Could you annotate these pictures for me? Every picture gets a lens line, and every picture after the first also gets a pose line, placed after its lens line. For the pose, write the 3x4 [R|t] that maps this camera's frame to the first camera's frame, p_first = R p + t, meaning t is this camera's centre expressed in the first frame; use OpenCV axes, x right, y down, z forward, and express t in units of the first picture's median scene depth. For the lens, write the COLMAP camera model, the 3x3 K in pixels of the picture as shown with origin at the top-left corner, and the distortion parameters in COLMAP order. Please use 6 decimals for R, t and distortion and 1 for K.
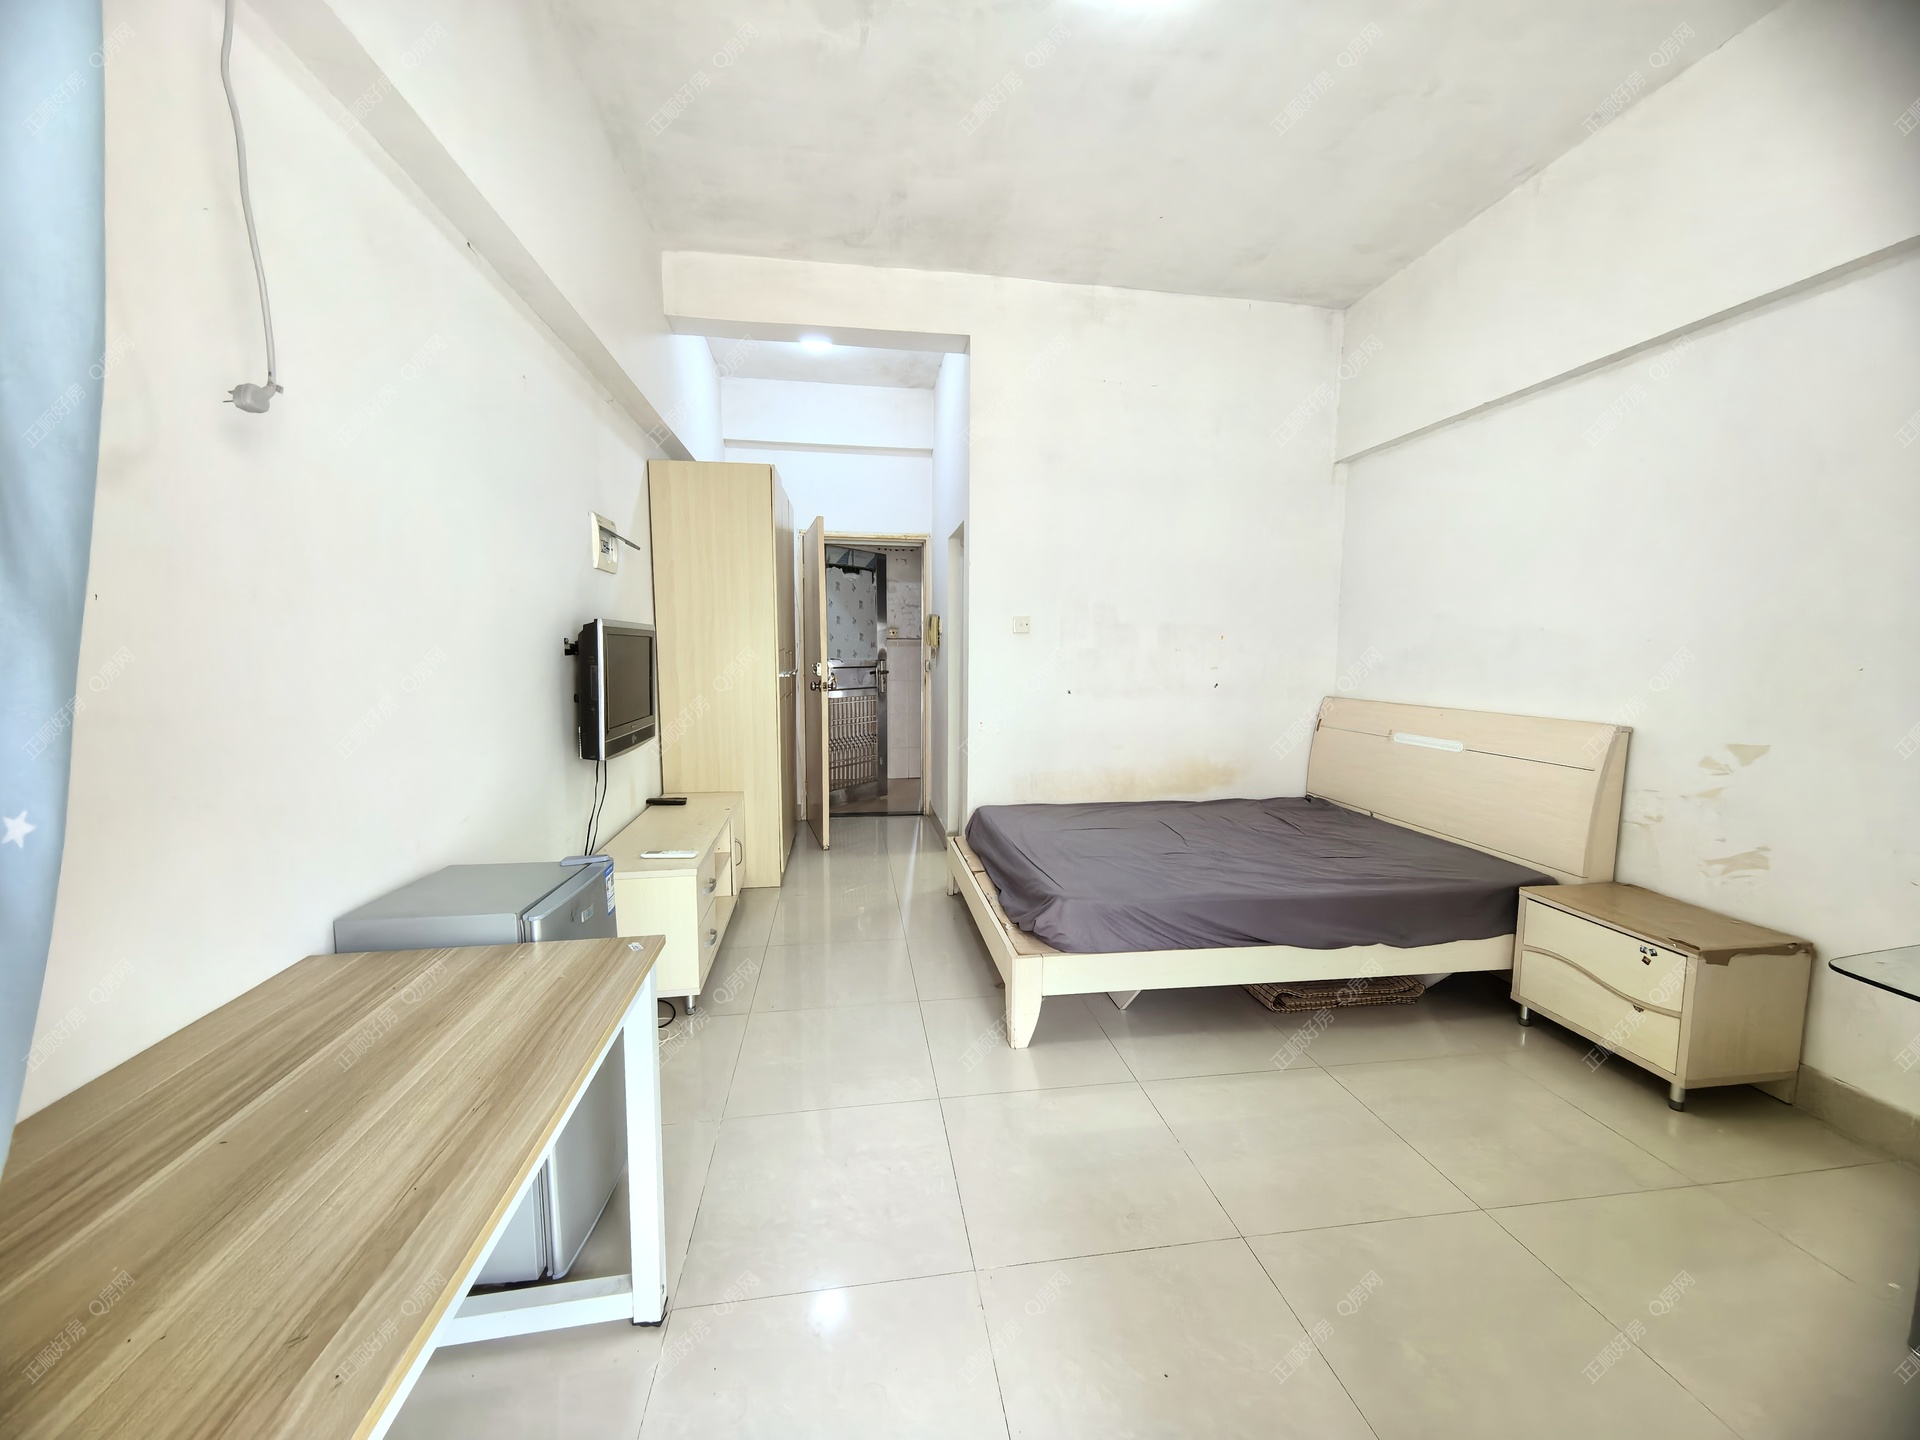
lens RADIAL K [[746.2, 0, 968.1], [0, 746.2, 721.9], [0, 0, 1]] dist [0.009706, -0.002466]
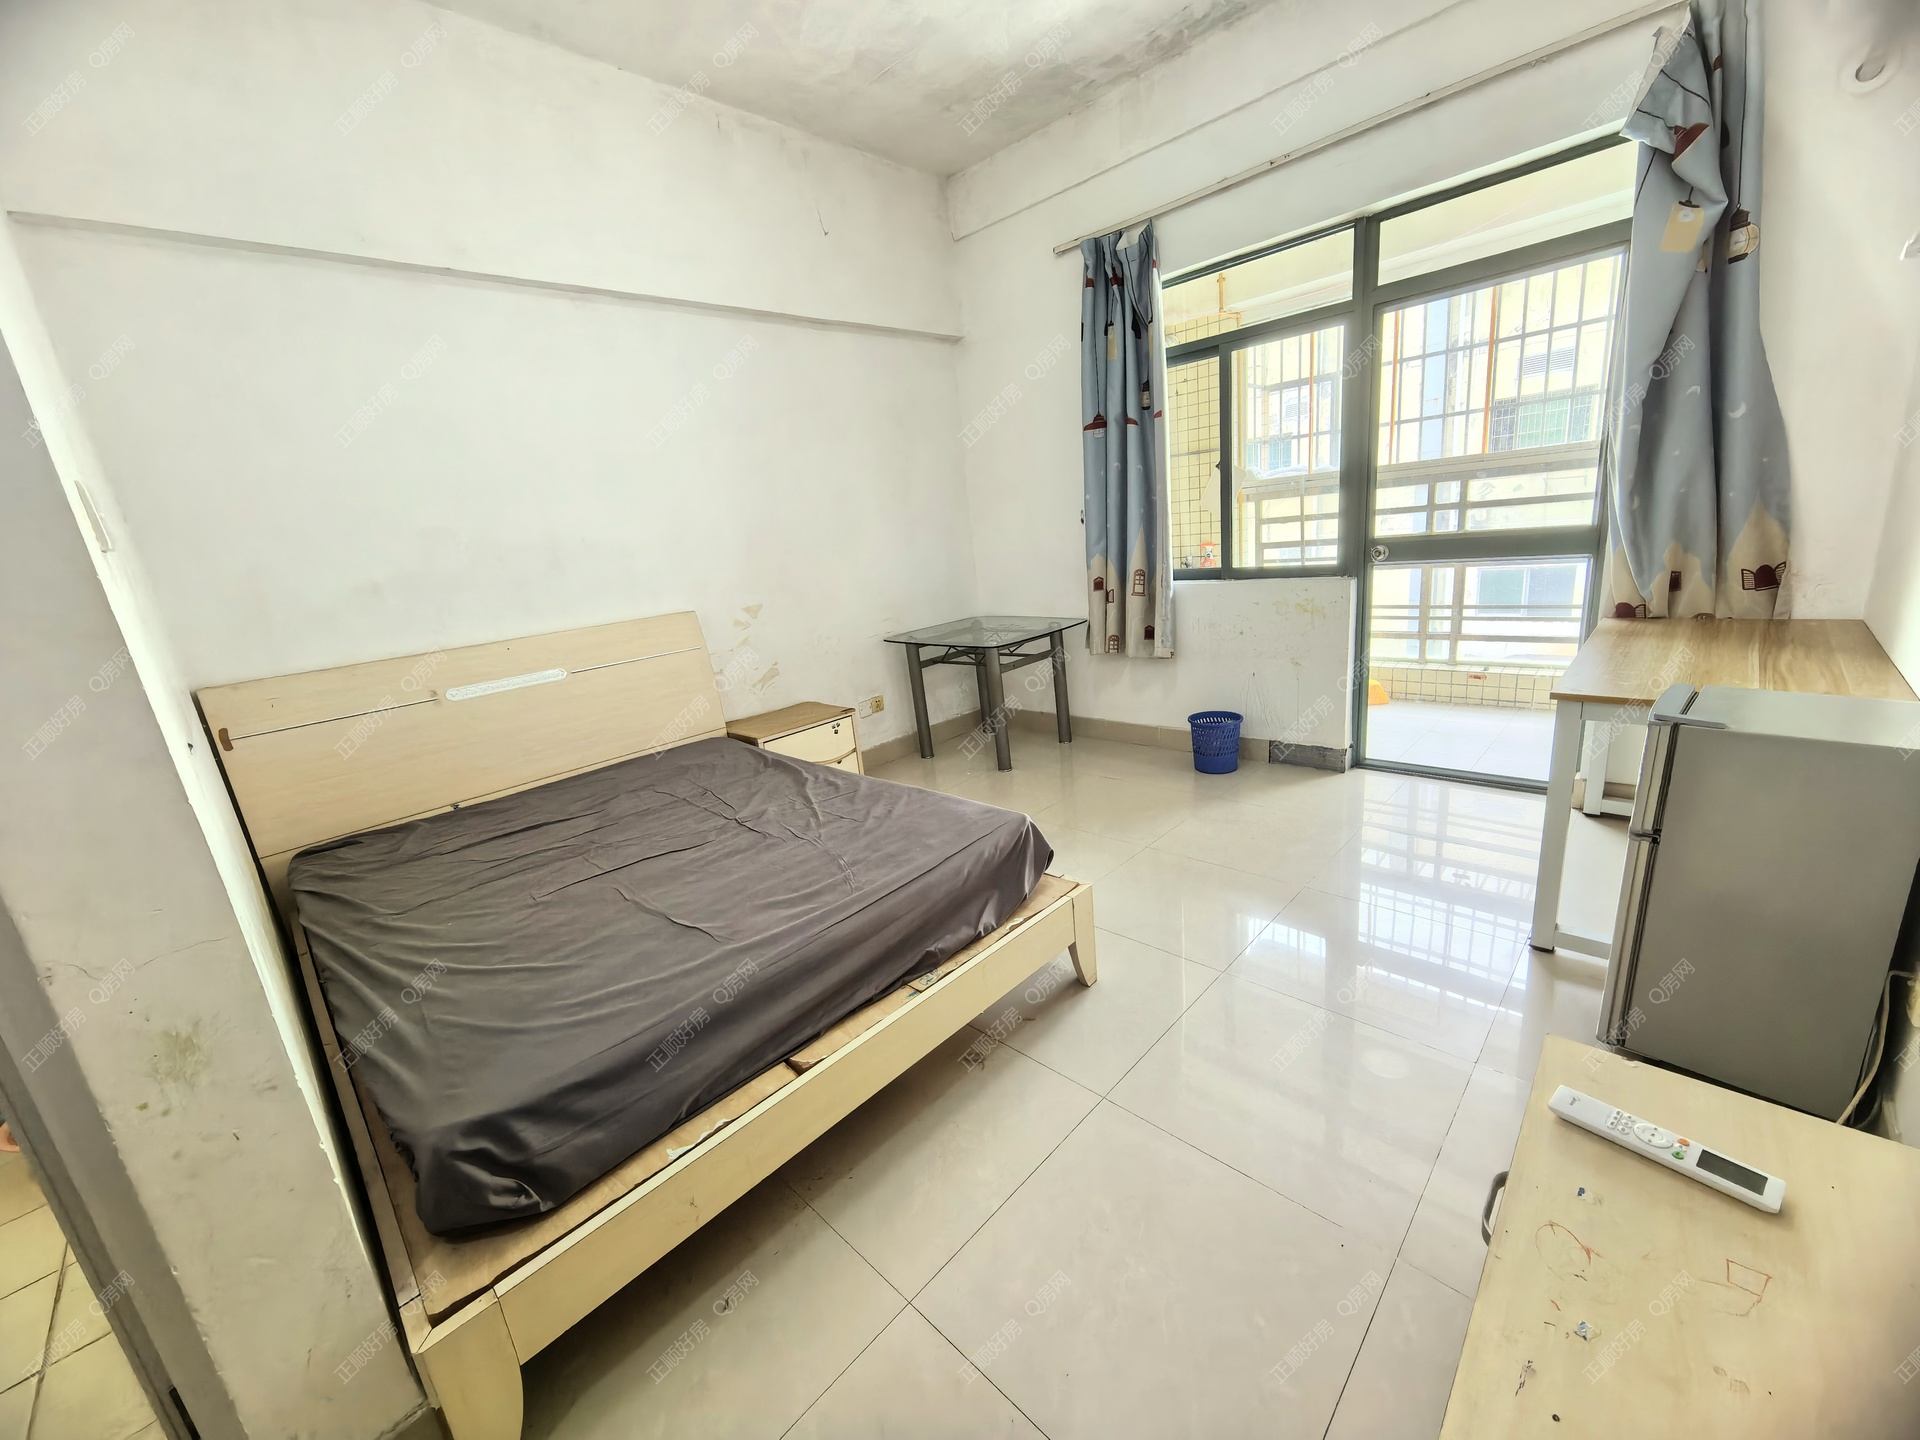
lens RADIAL K [[746.2, 0, 966.4], [0, 746.2, 722.9], [0, 0, 1]] dist [0.009706, -0.002466]
pose [[-0.602224, -0.158759, 0.782382, -0.509238], [0.167091, 0.933254, 0.317989, -0.161946], [-0.780645, 0.322230, -0.535501, 1.528532]]
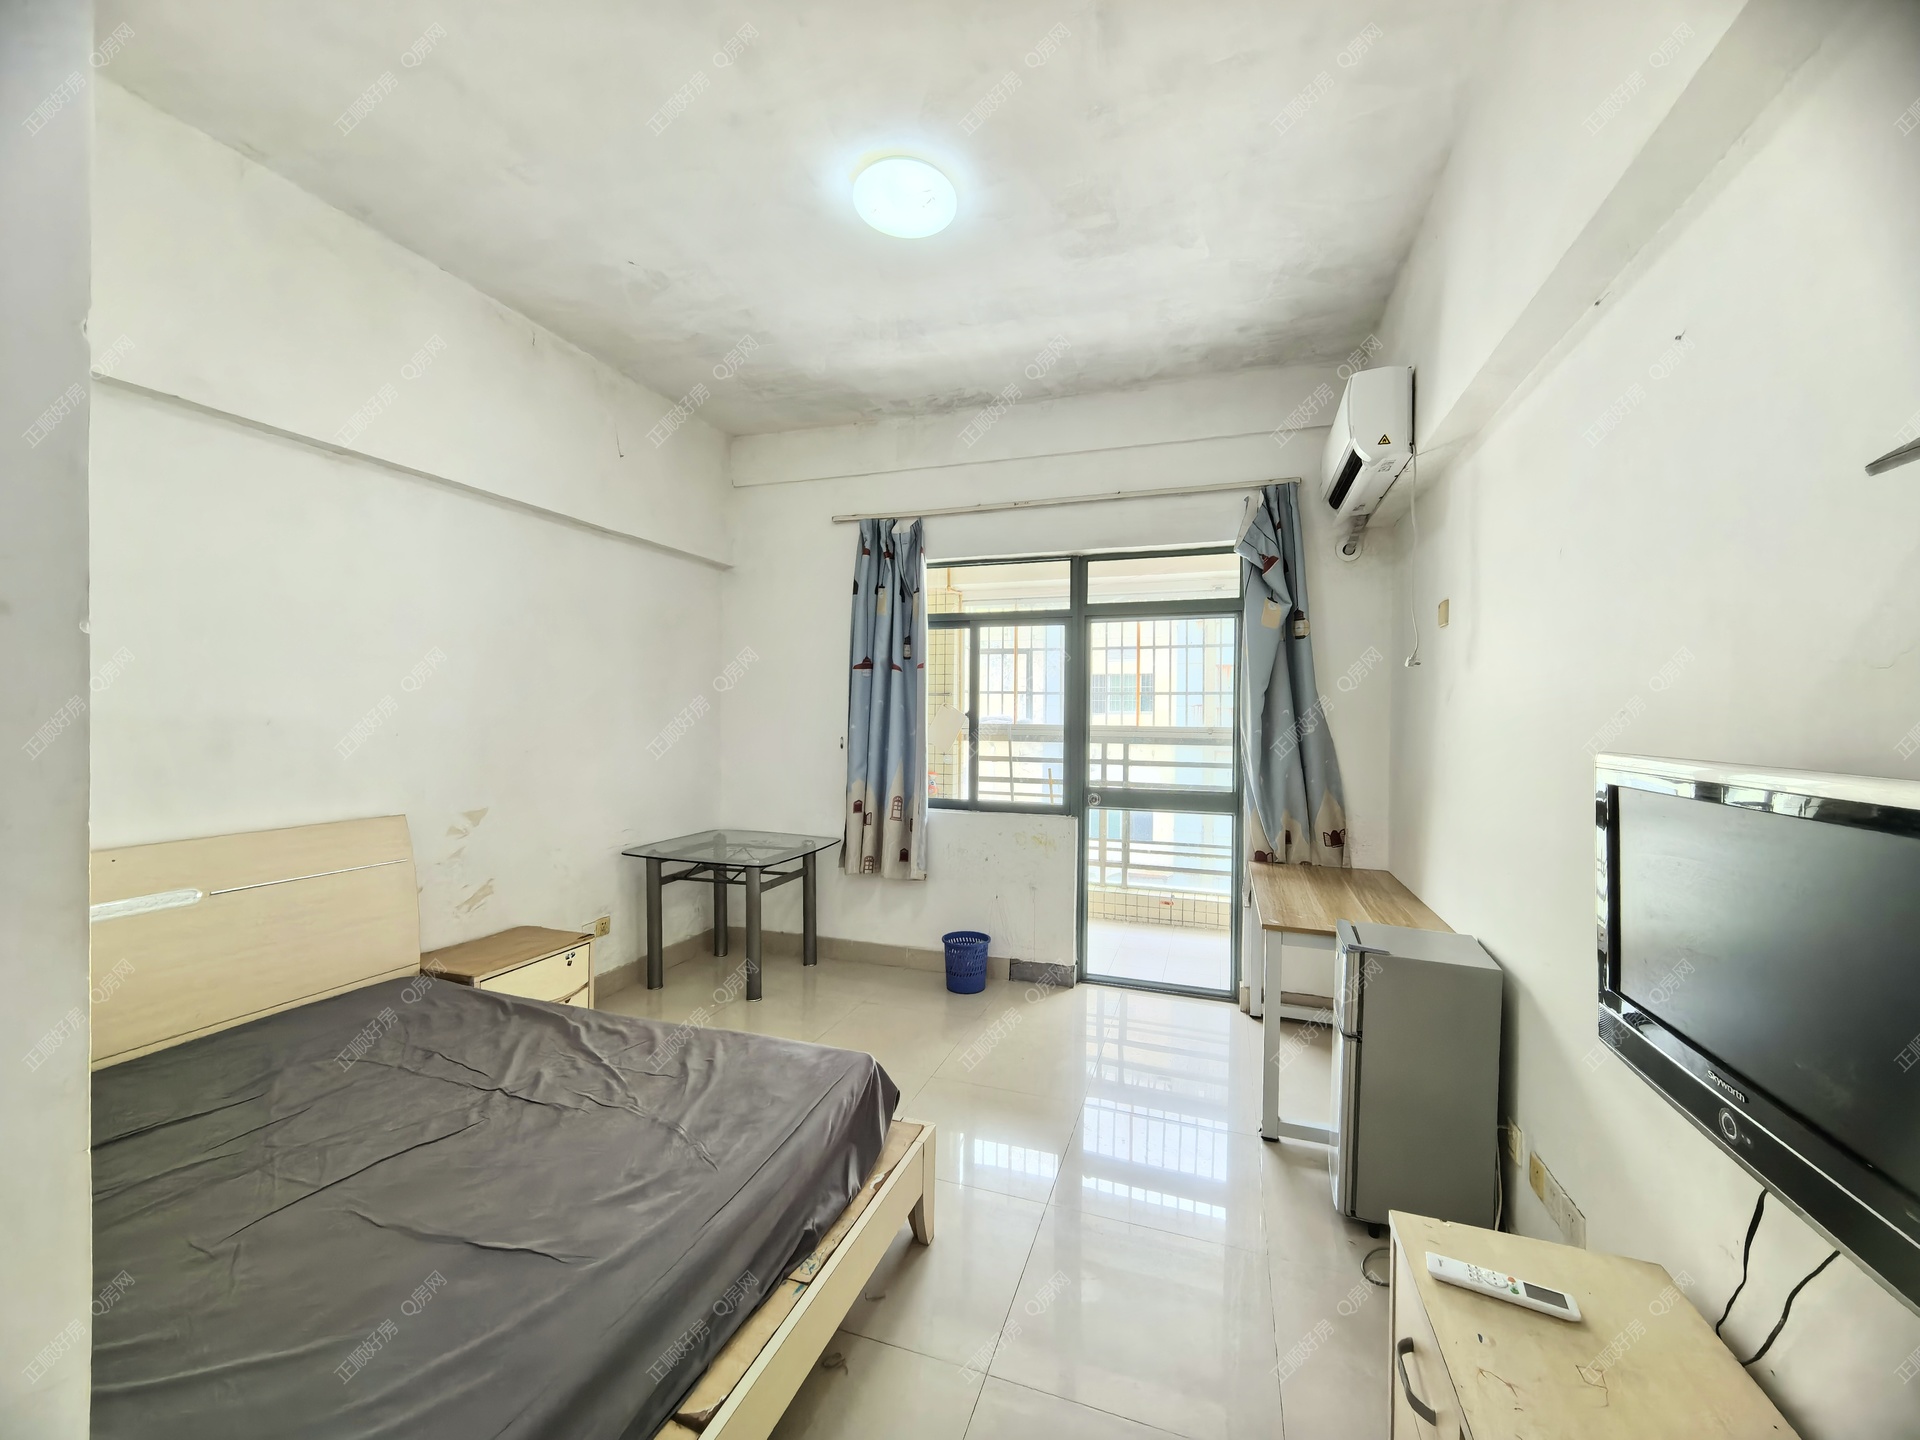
lens RADIAL K [[746.2, 0, 963.3], [0, 746.2, 721.4], [0, 0, 1]] dist [0.009706, -0.002466]
pose [[-0.884560, -0.024352, 0.465791, -0.365674], [0.022621, 0.995221, 0.094990, -0.232766], [-0.465878, 0.094561, -0.879781, 1.714019]]
